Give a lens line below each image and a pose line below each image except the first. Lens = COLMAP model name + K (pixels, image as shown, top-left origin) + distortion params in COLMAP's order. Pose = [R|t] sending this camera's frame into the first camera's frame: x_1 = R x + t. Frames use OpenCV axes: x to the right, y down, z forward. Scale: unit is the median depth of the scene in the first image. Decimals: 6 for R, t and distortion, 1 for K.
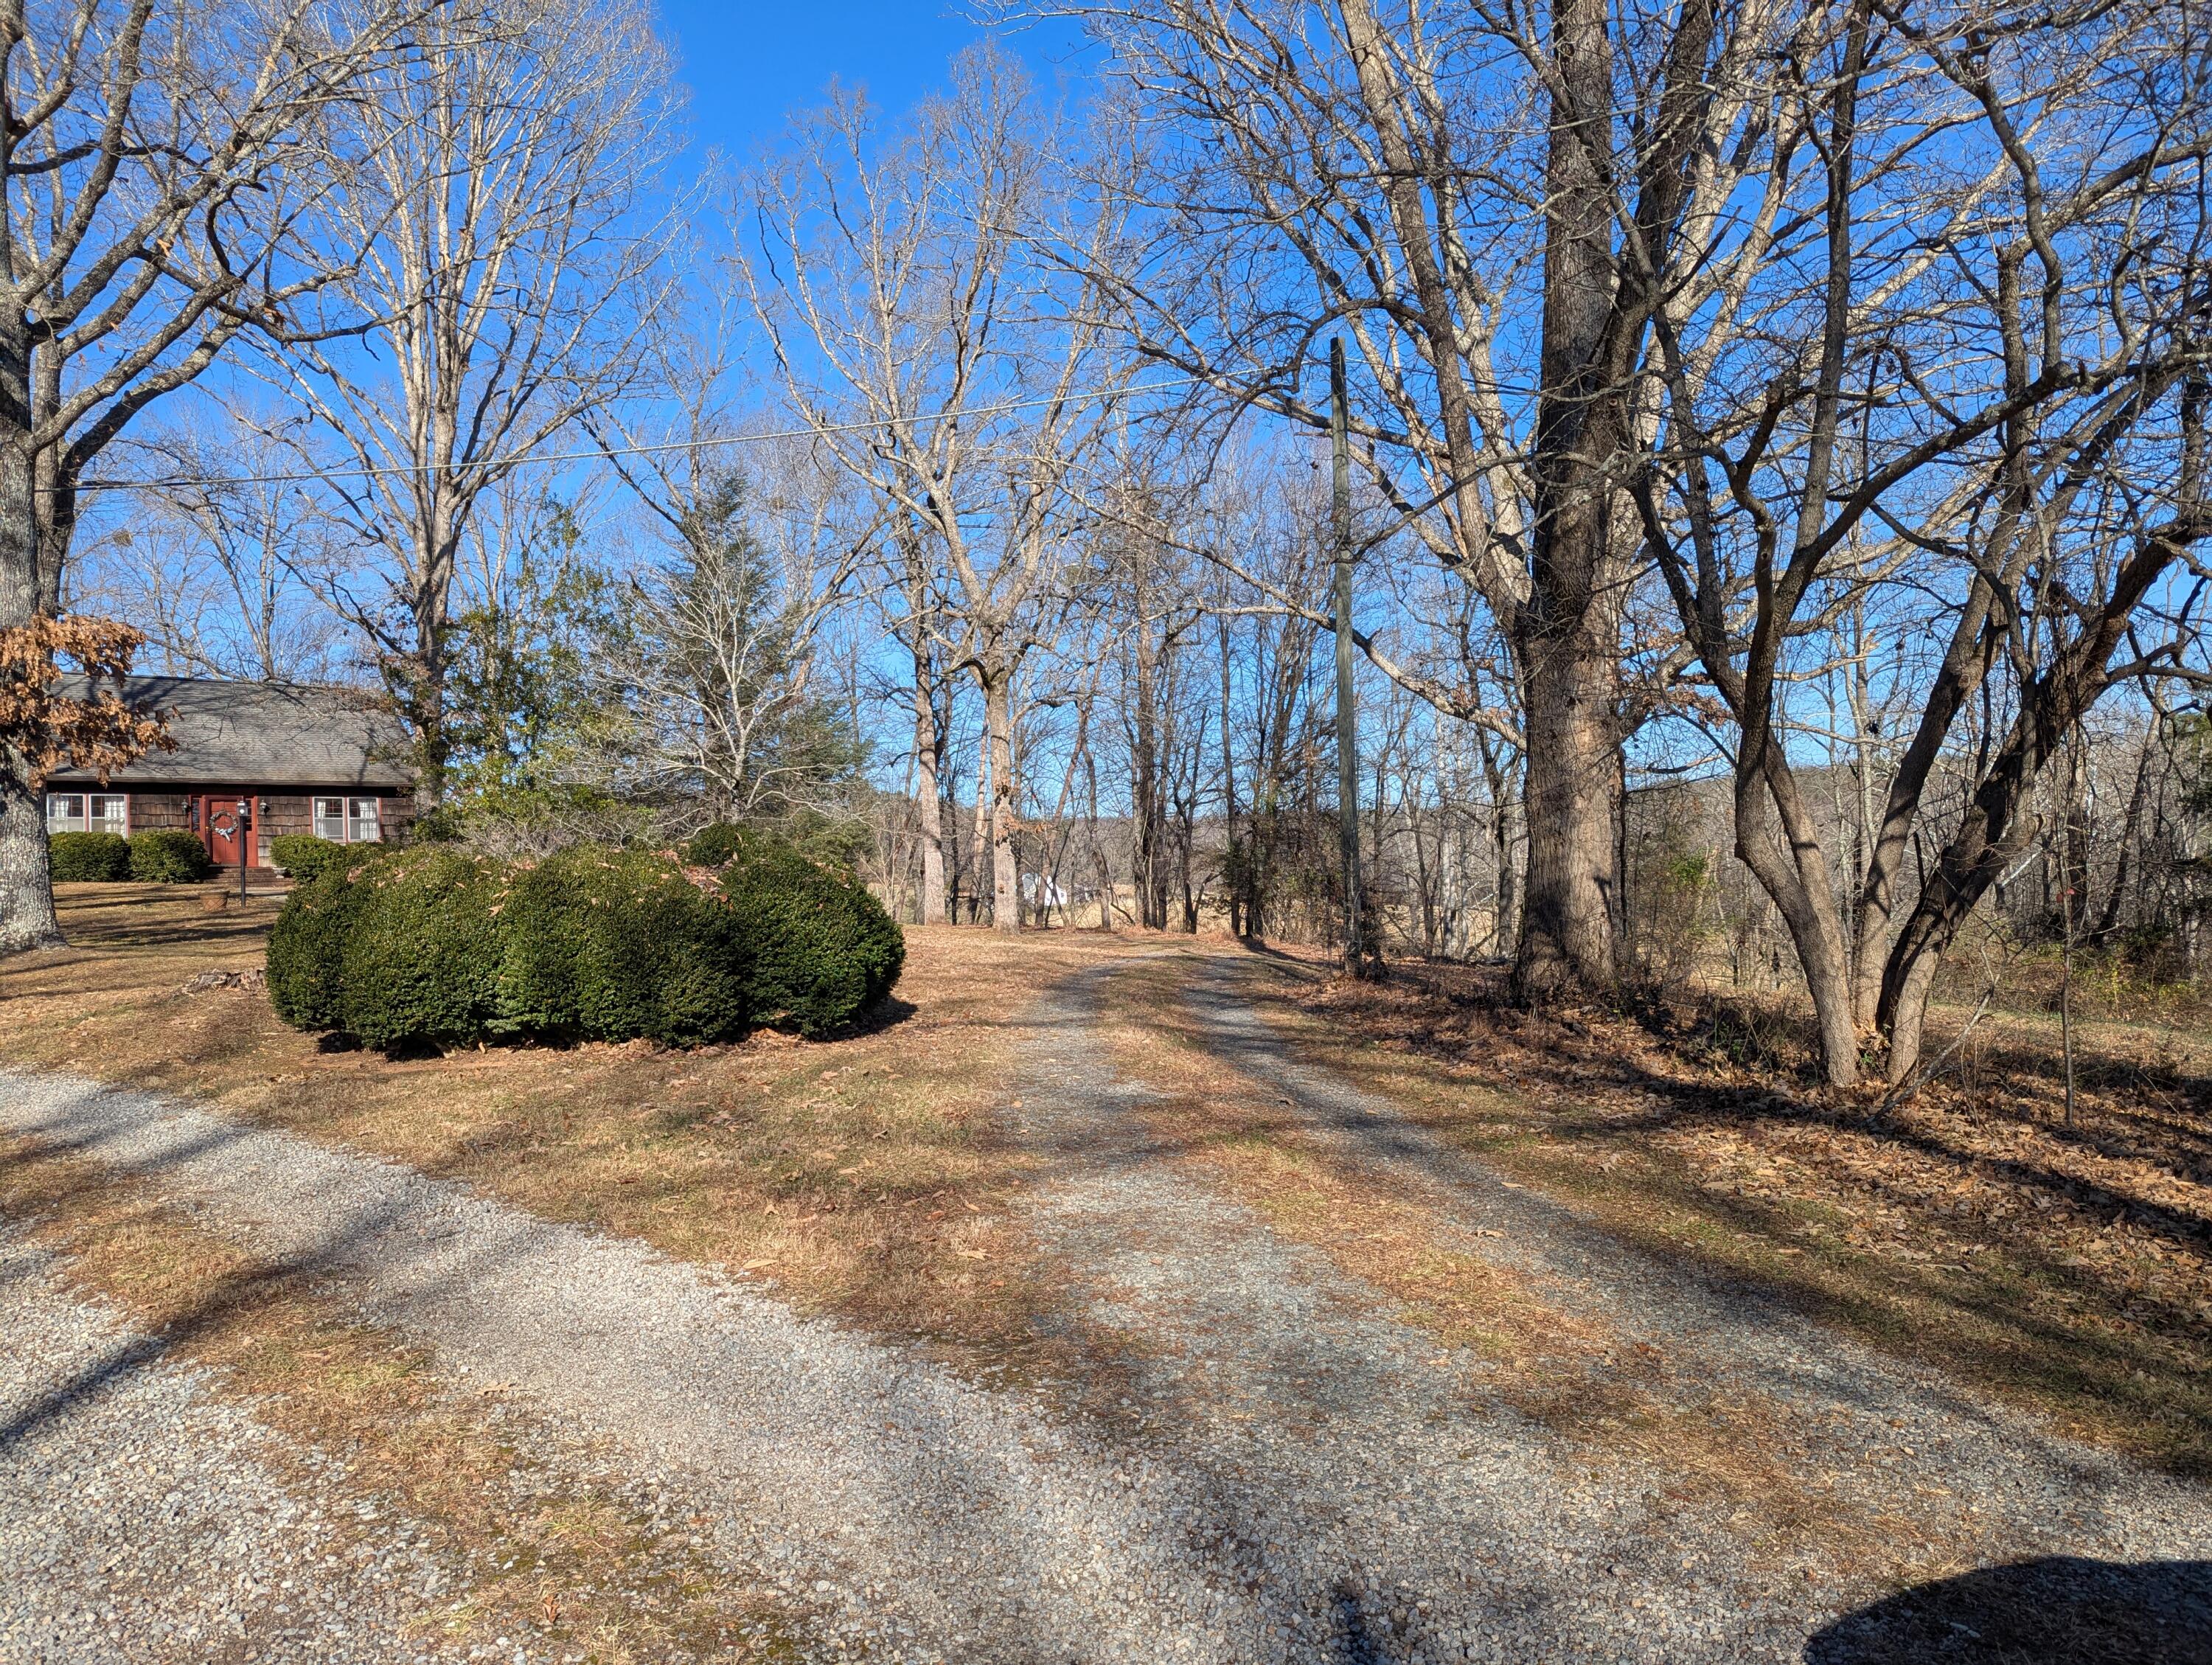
lens RADIAL K [[1540.8, 0, 1091.3], [0, 1540.8, 844.3], [0, 0, 1]] dist [0.055584, -0.045880]
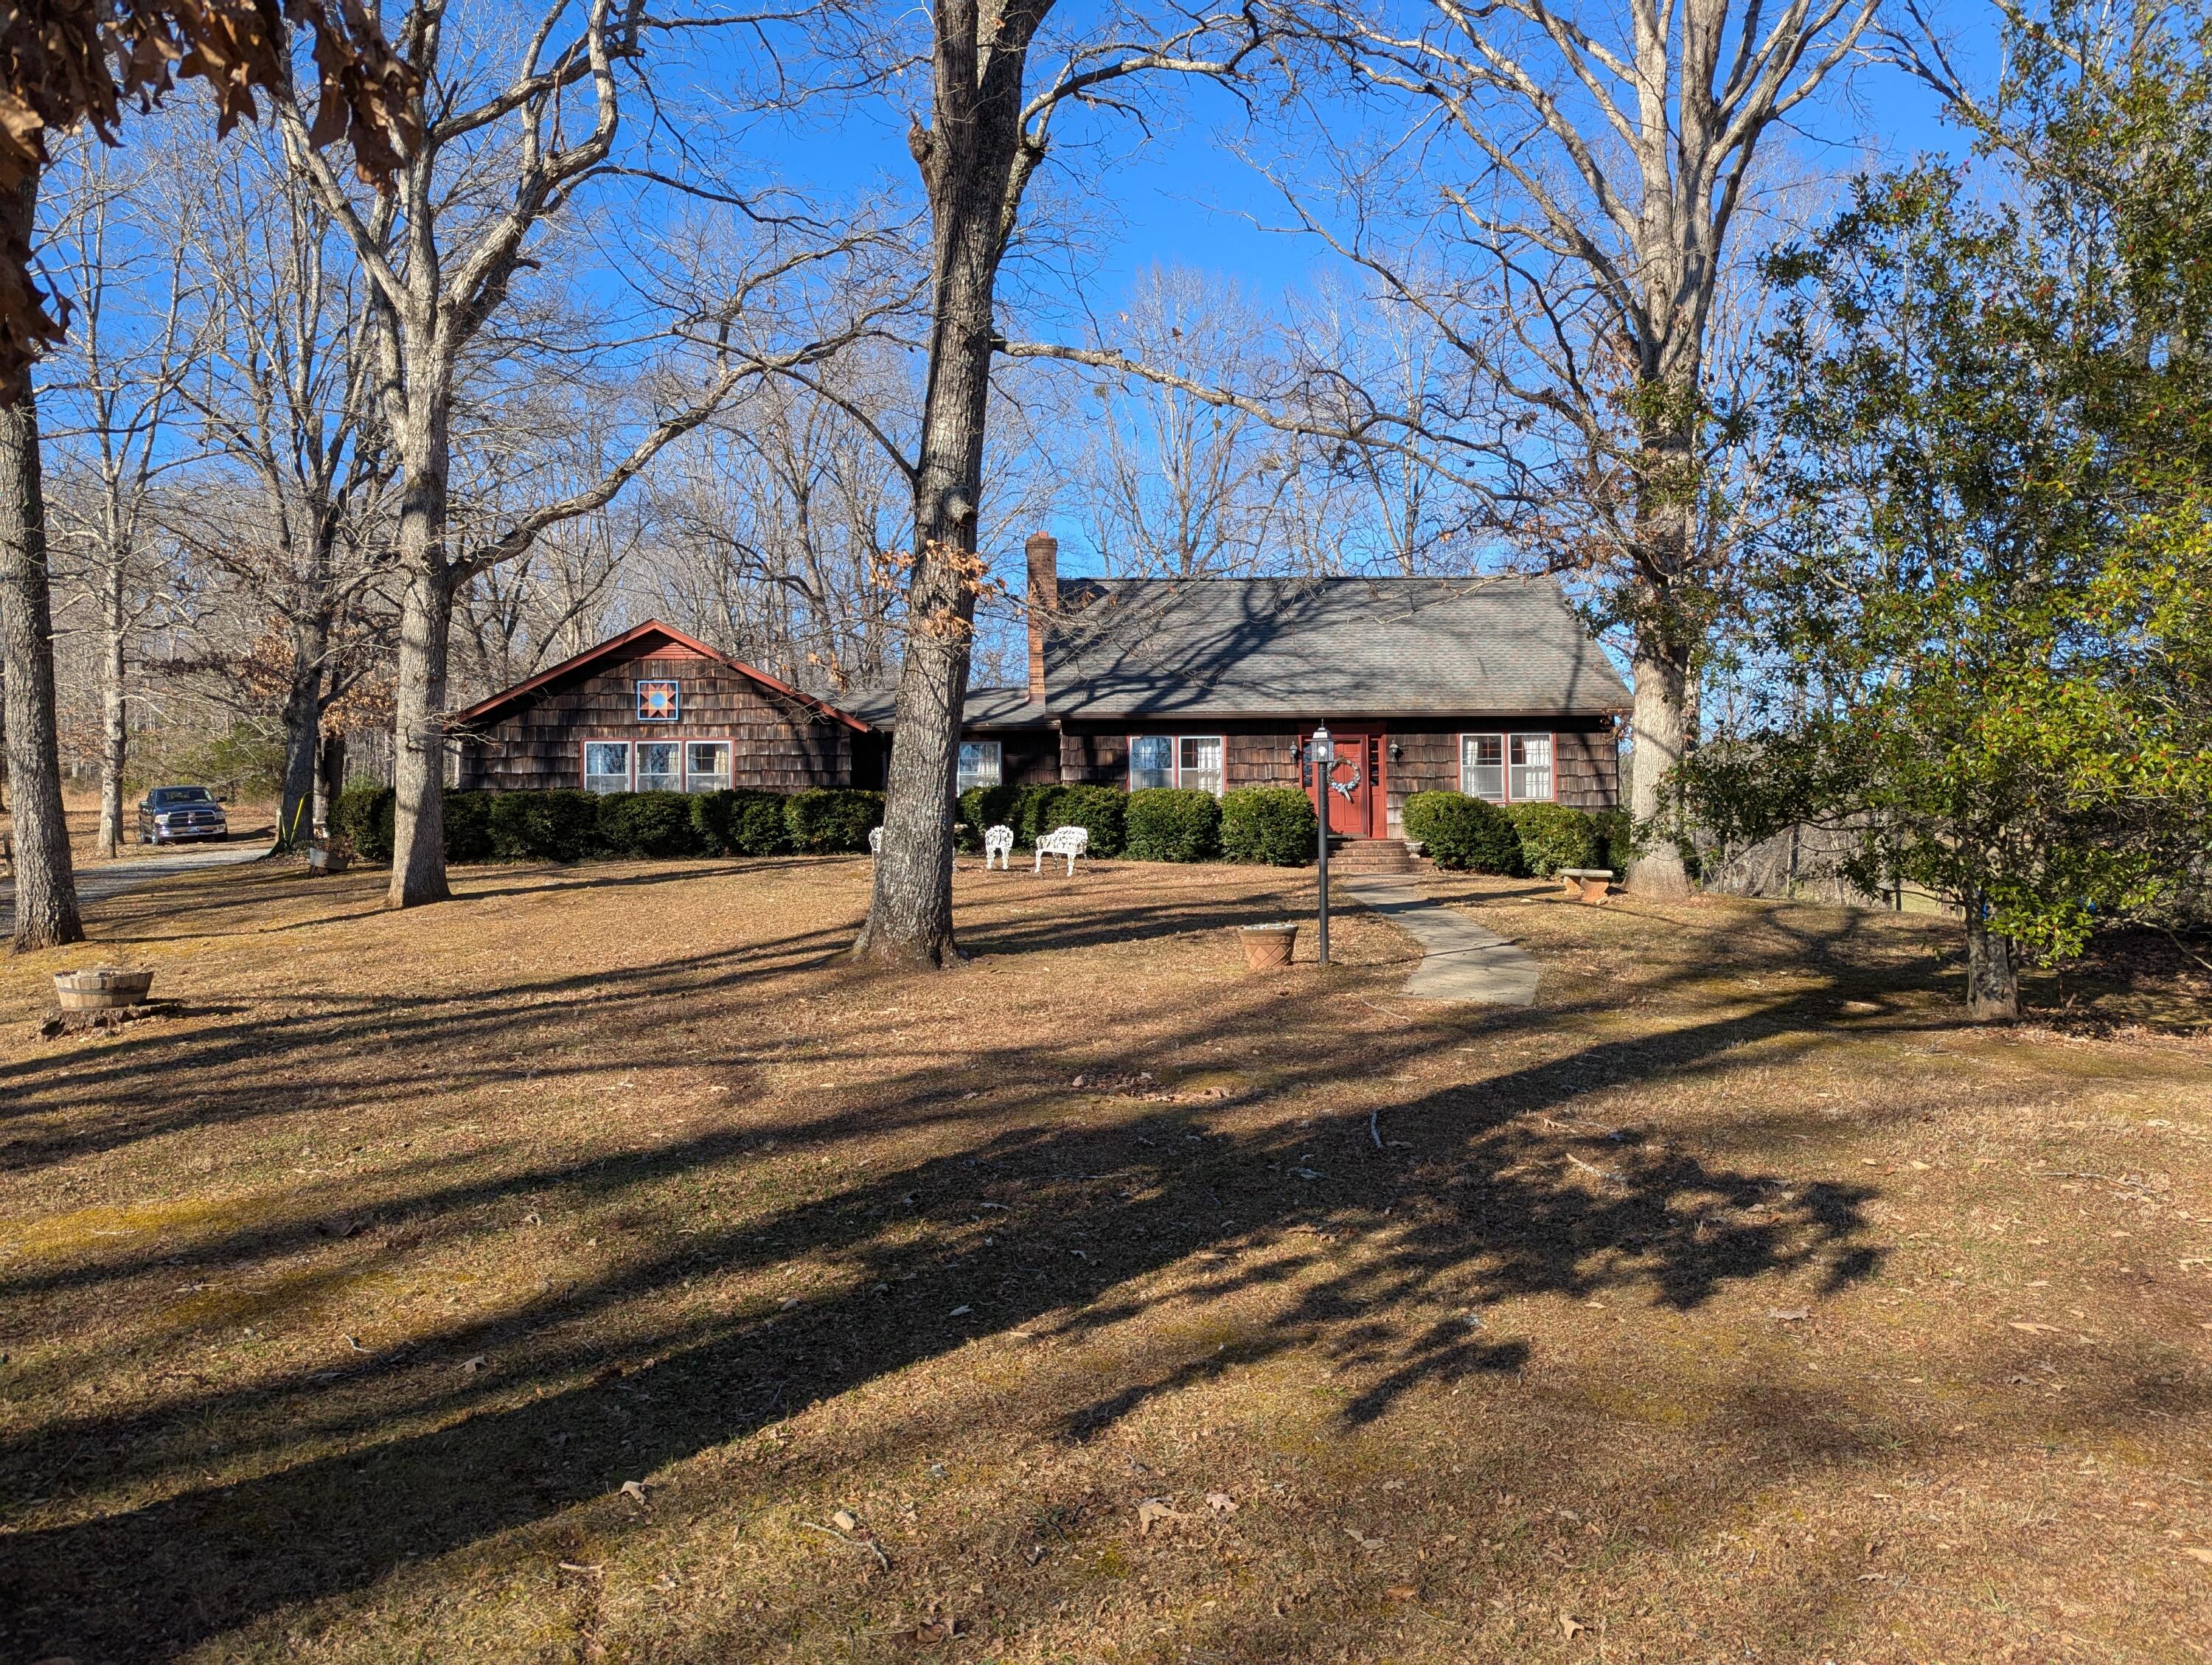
lens RADIAL K [[1540.8, 0, 1111.2], [0, 1540.8, 824.8], [0, 0, 1]] dist [0.055584, -0.045880]
pose [[0.777387, 0.013180, -0.628885, -0.380596], [-0.000214, 0.999786, 0.020690, -0.010313], [0.629023, -0.015949, 0.777223, 0.746784]]
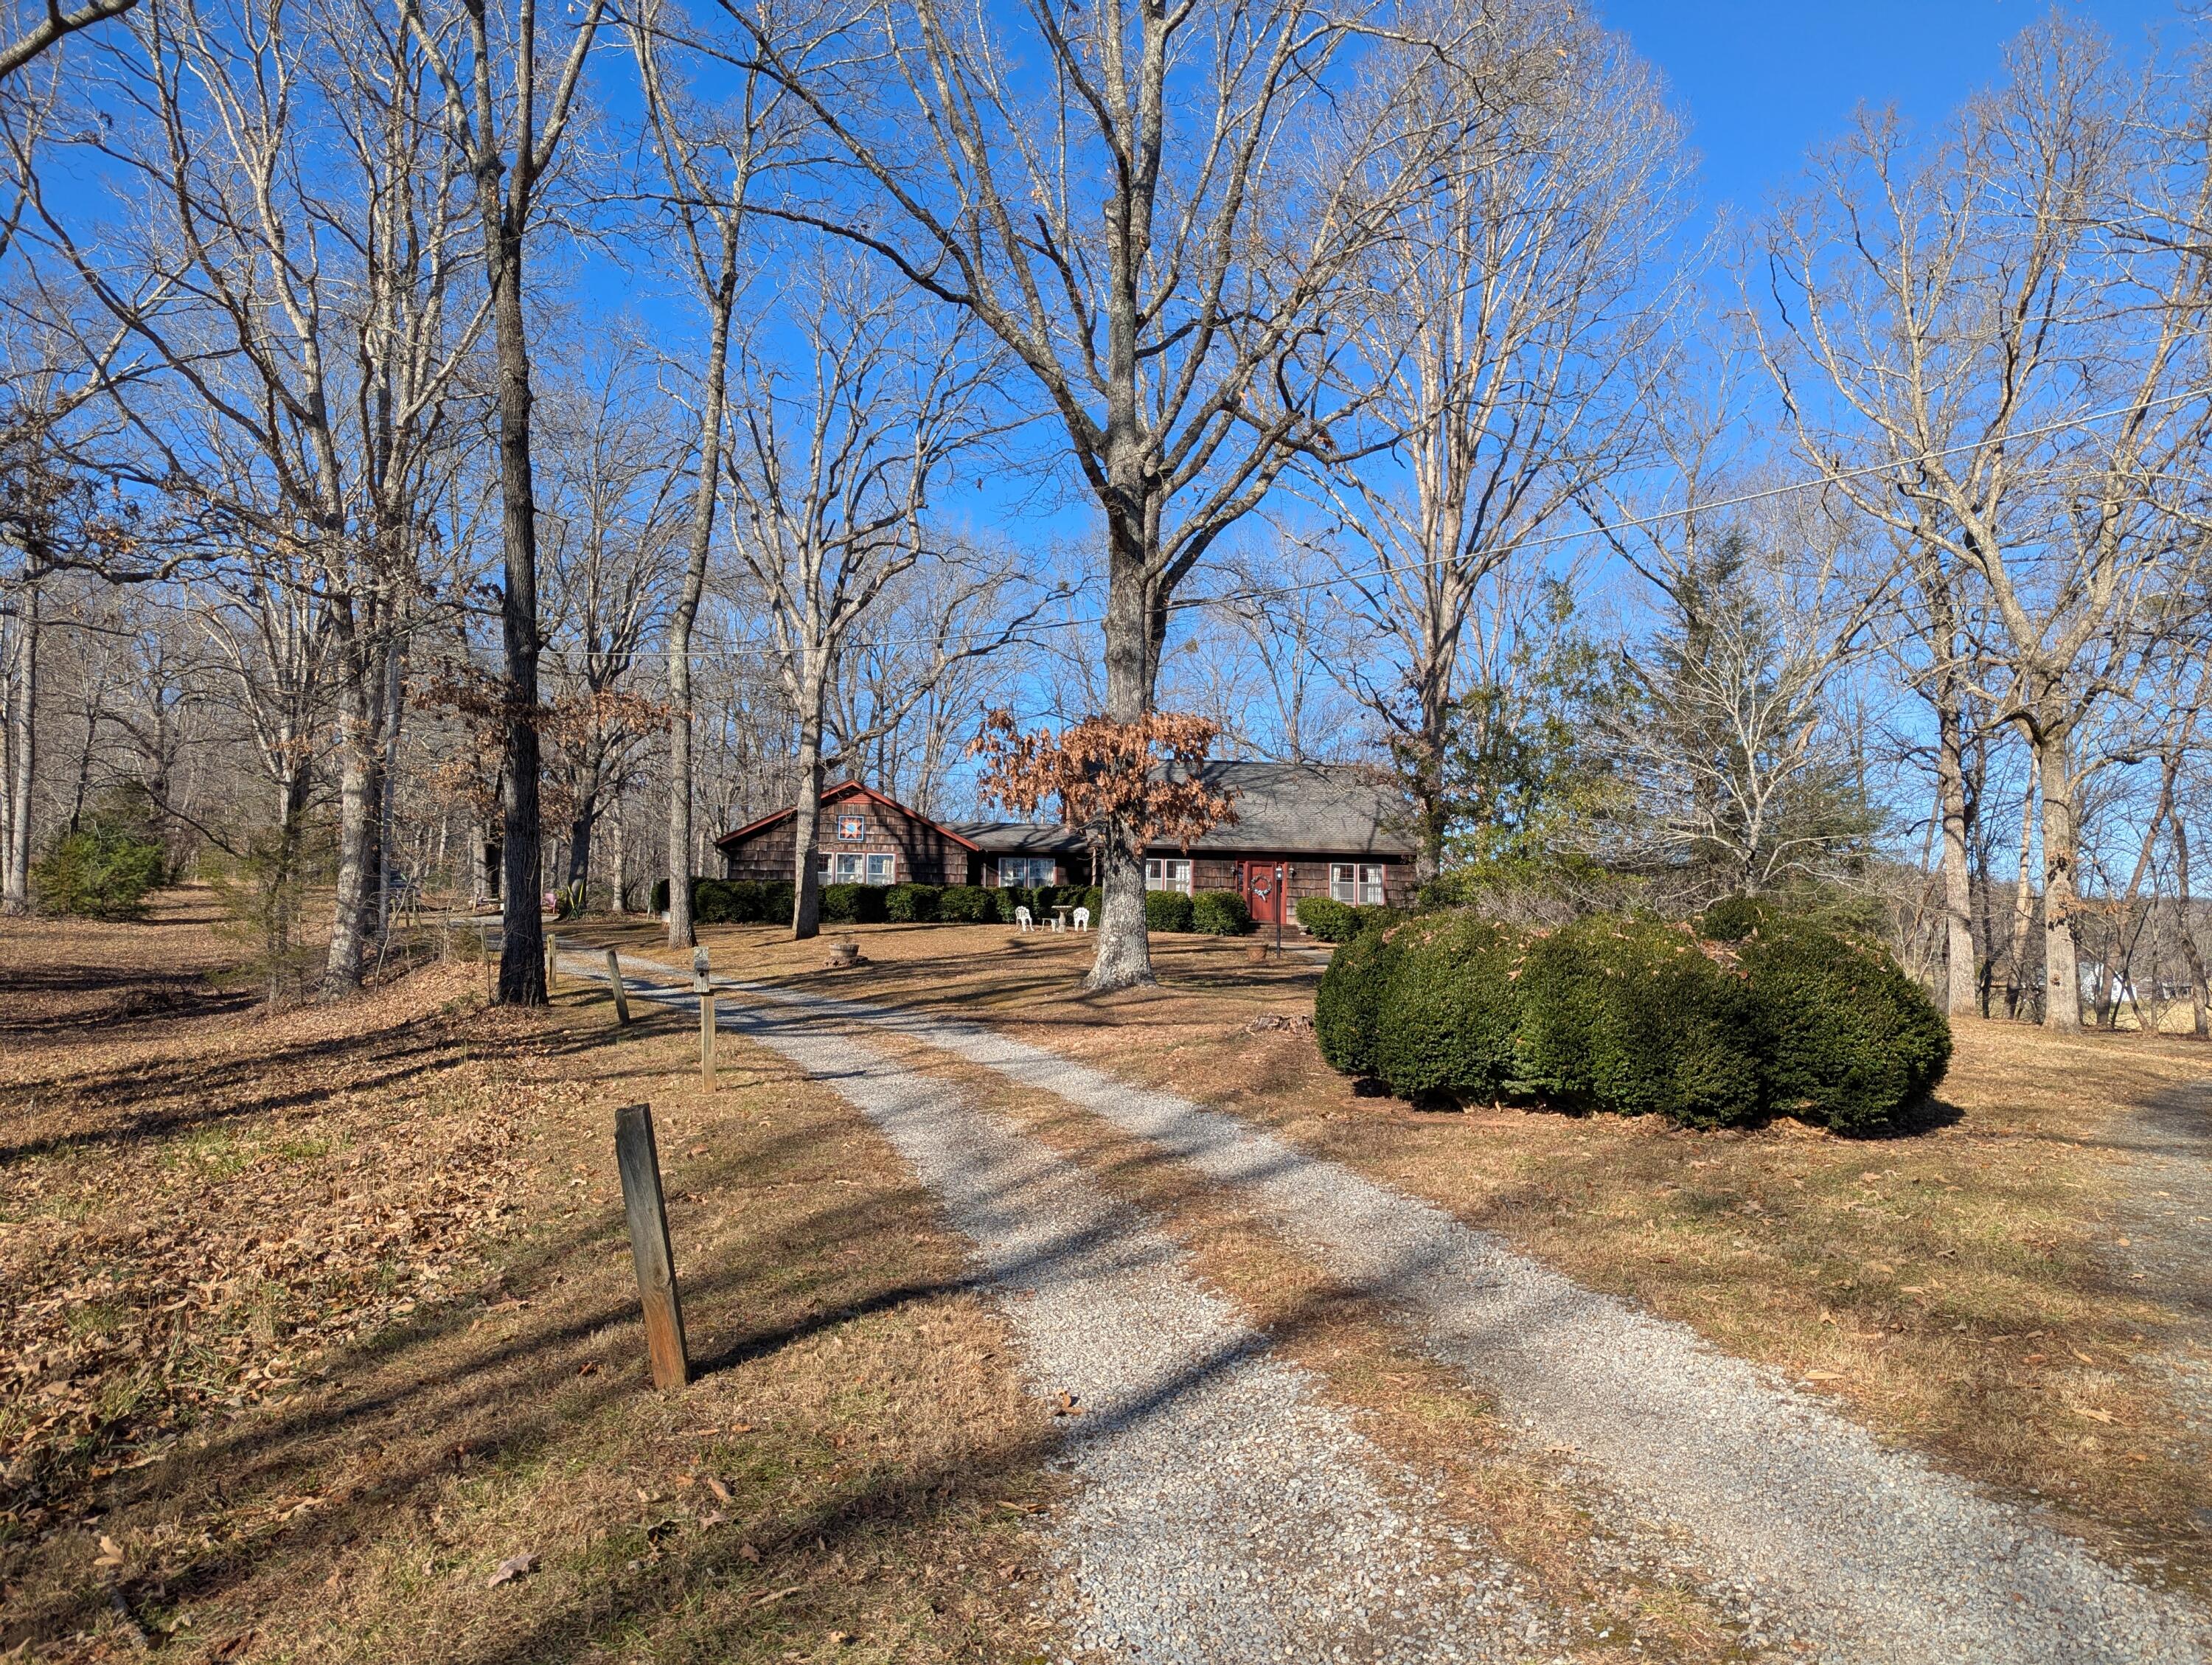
lens RADIAL K [[1540.8, 0, 1134.9], [0, 1540.8, 850.1], [0, 0, 1]] dist [0.055584, -0.045880]
pose [[0.835171, 0.005819, -0.549959, -0.014224], [-0.028175, 0.999084, -0.032217, -0.000392], [0.549268, 0.042402, 0.834570, -0.004953]]
